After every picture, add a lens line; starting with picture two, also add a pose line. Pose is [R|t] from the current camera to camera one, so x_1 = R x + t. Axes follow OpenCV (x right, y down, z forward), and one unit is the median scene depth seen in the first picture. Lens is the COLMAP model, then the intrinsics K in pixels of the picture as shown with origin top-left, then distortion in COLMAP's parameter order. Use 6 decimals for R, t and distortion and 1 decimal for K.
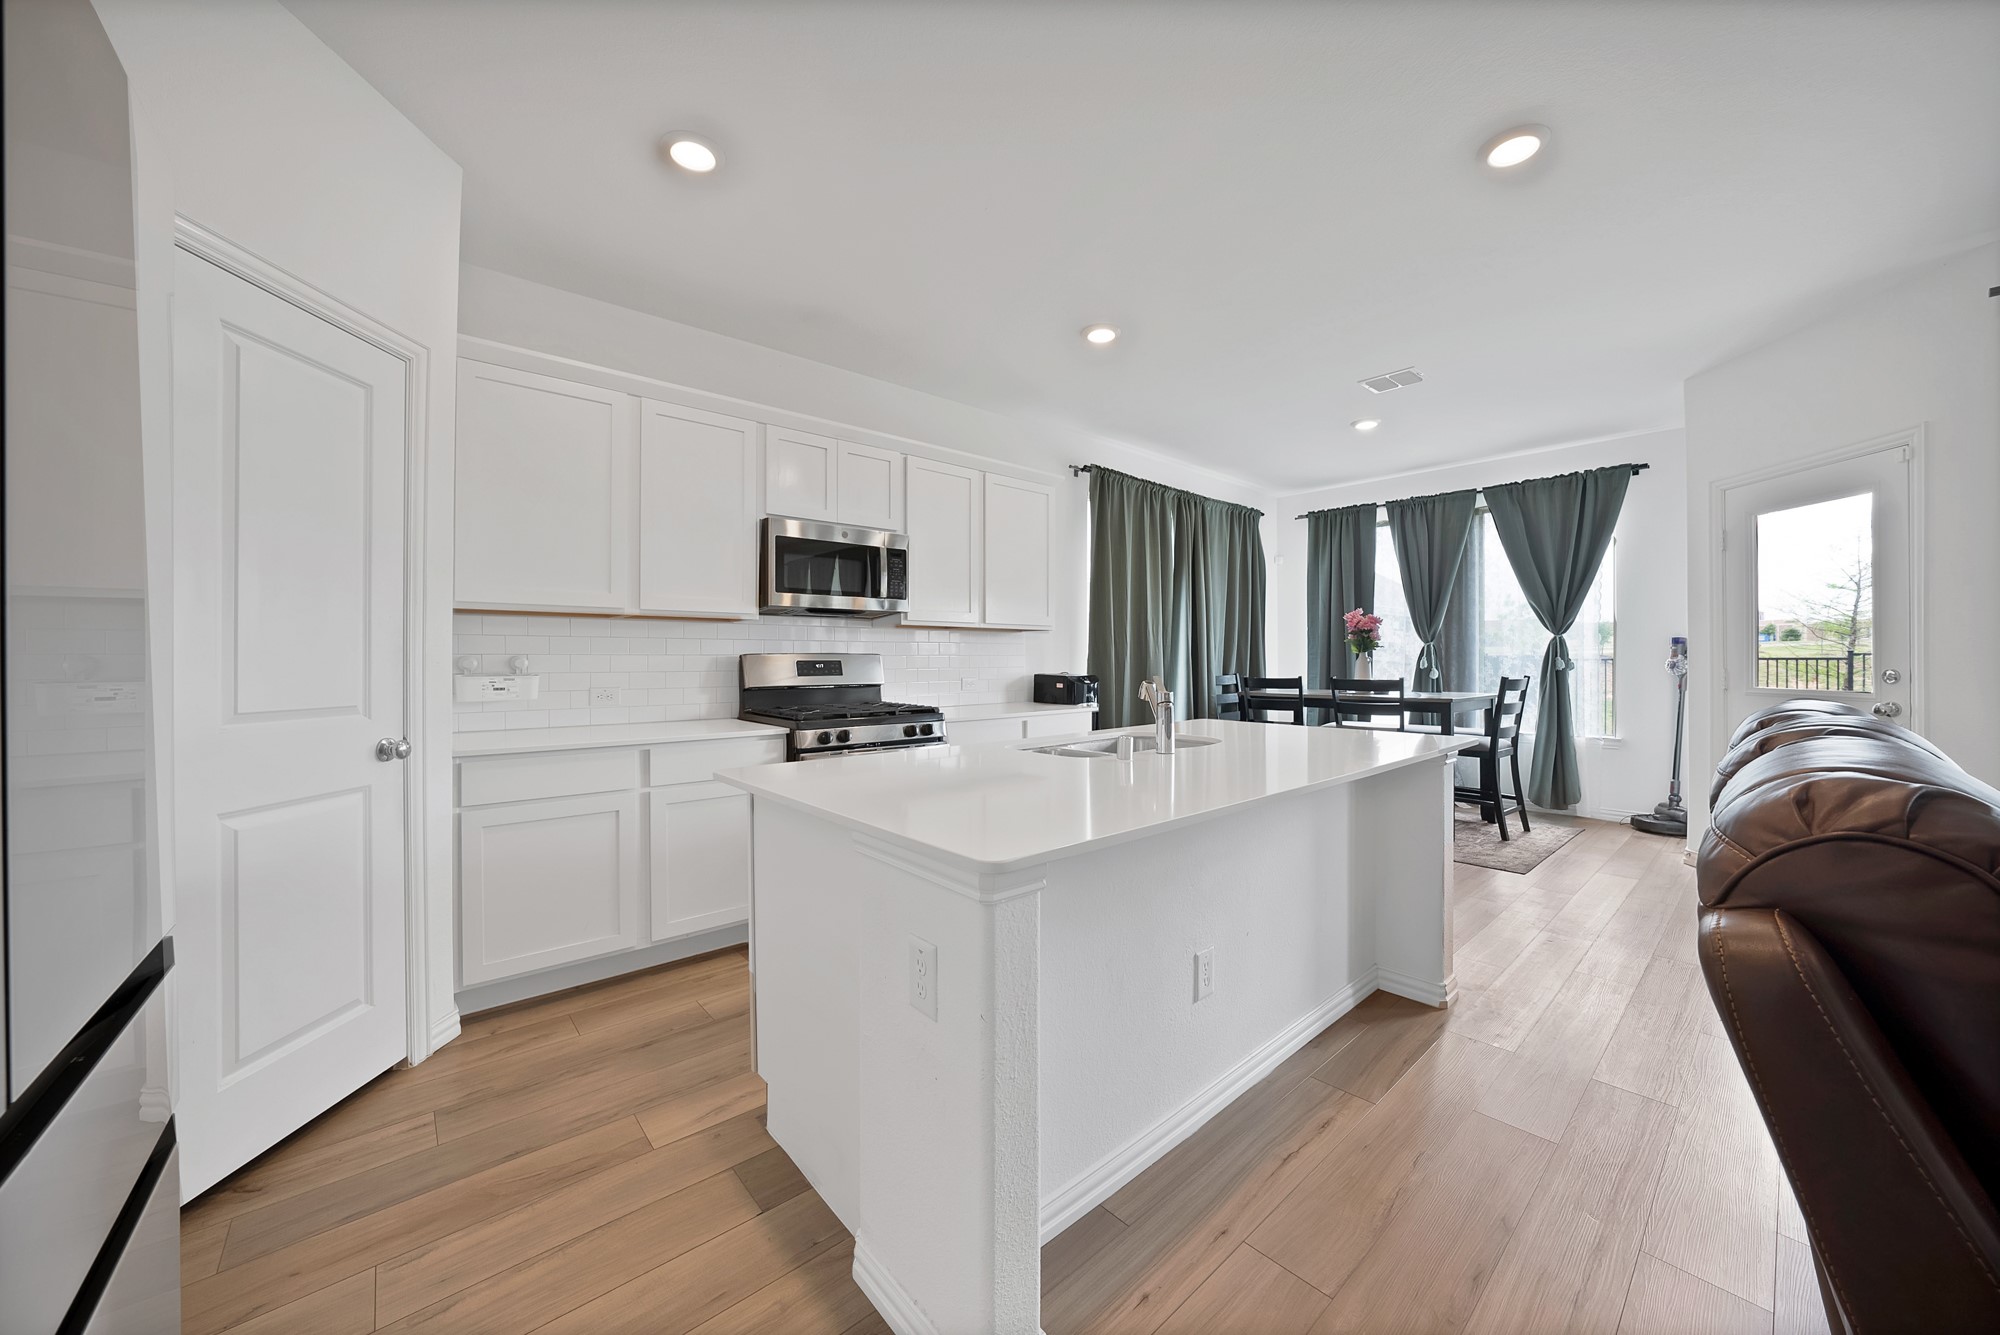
lens RADIAL K [[736.6, 0, 999.6], [0, 736.6, 658.5], [0, 0, 1]] dist [-0.005418, 0.000819]
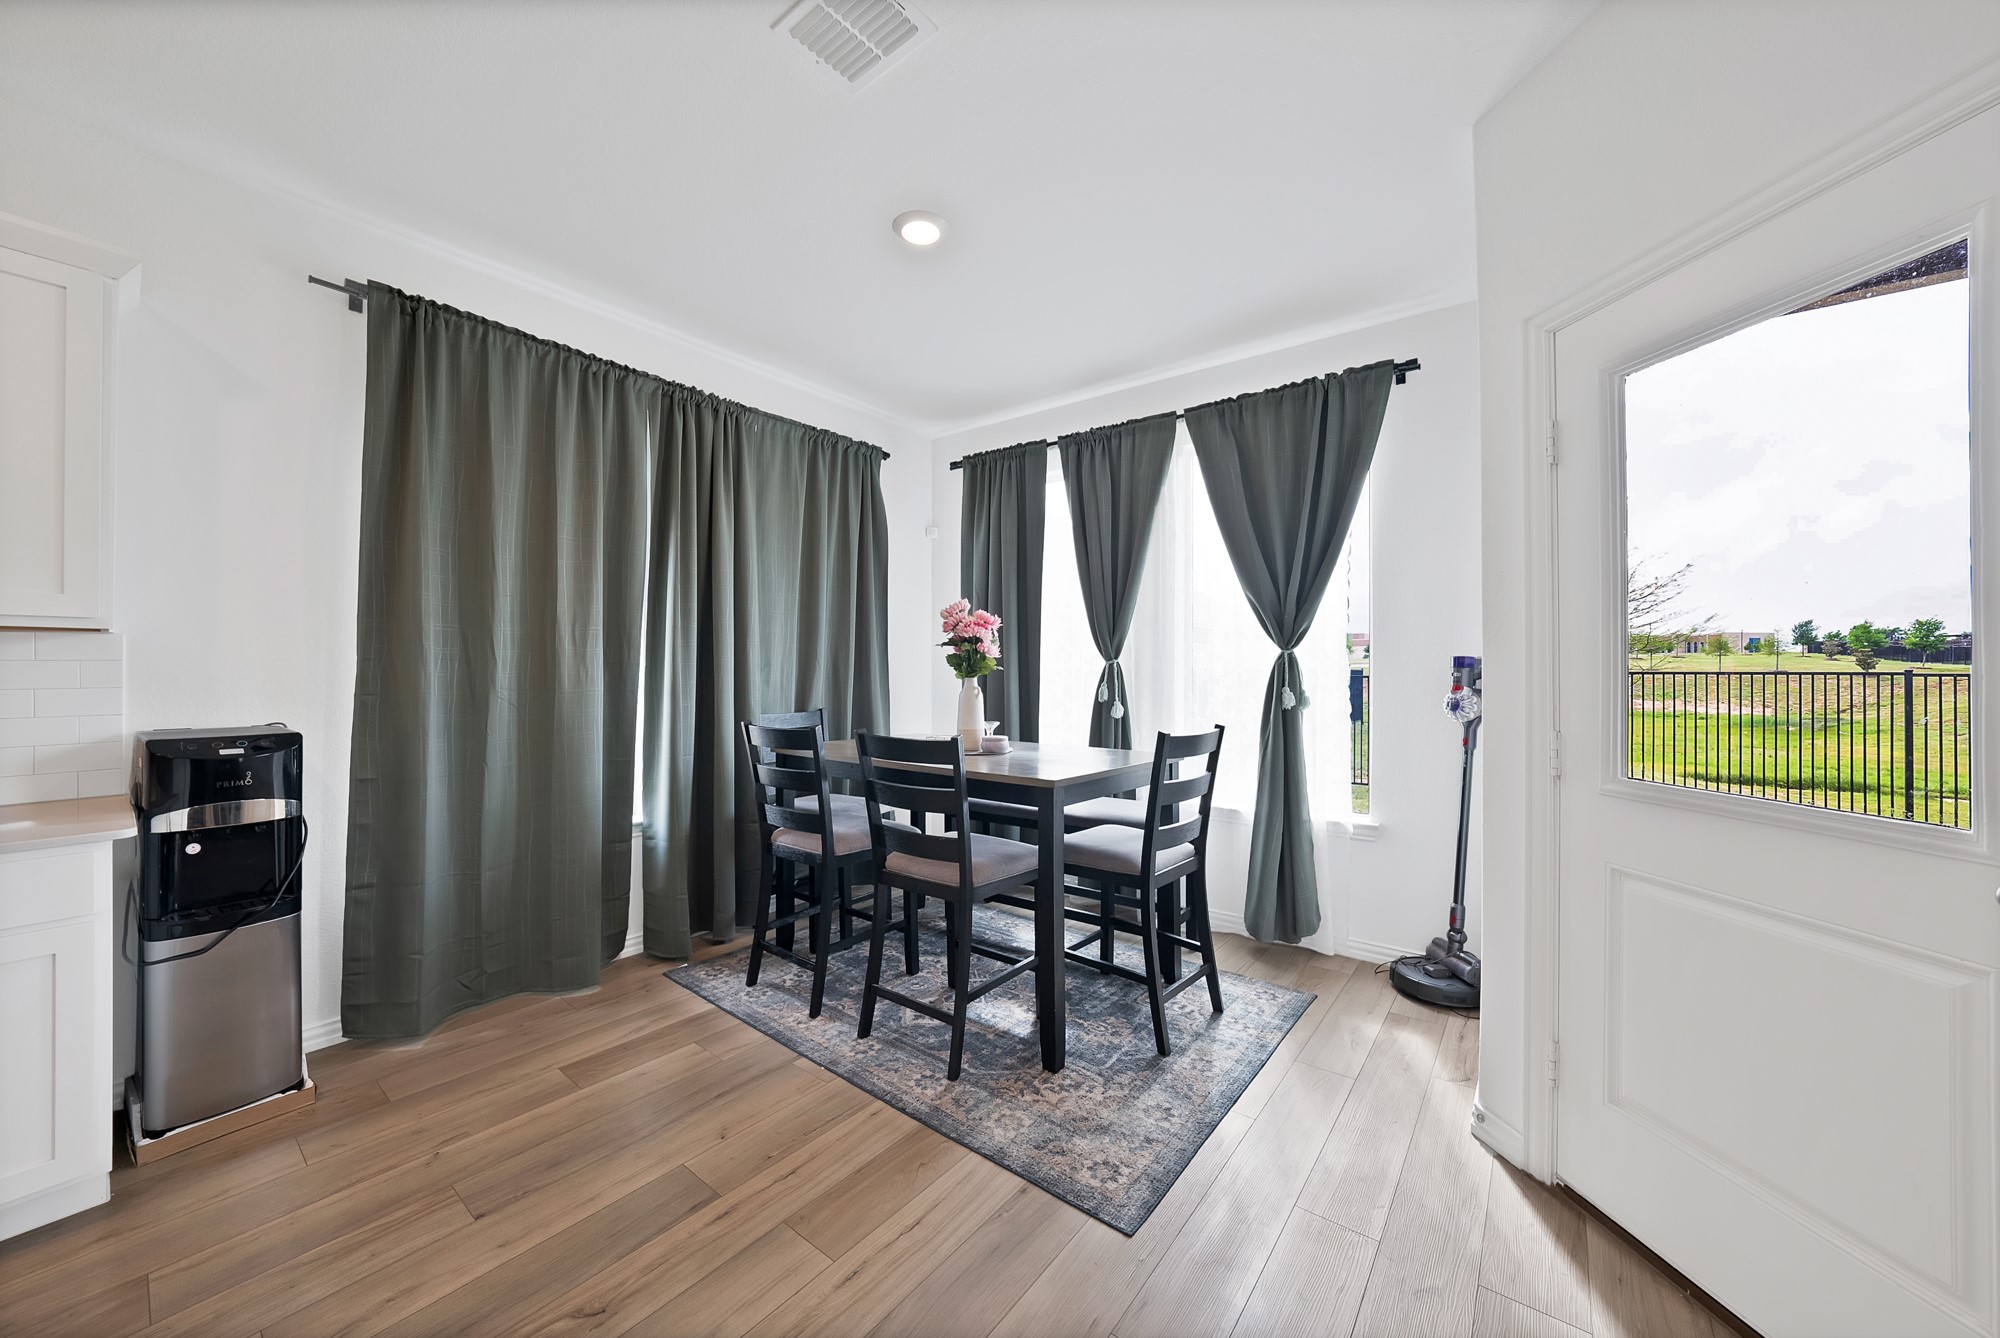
lens RADIAL K [[736.6, 0, 988.4], [0, 736.6, 668.4], [0, 0, 1]] dist [-0.005418, 0.000819]
pose [[0.984425, 0.002741, 0.175782, 0.421602], [-0.002502, 0.999996, -0.001578, -0.015325], [-0.175786, 0.001114, 0.984428, 0.459033]]
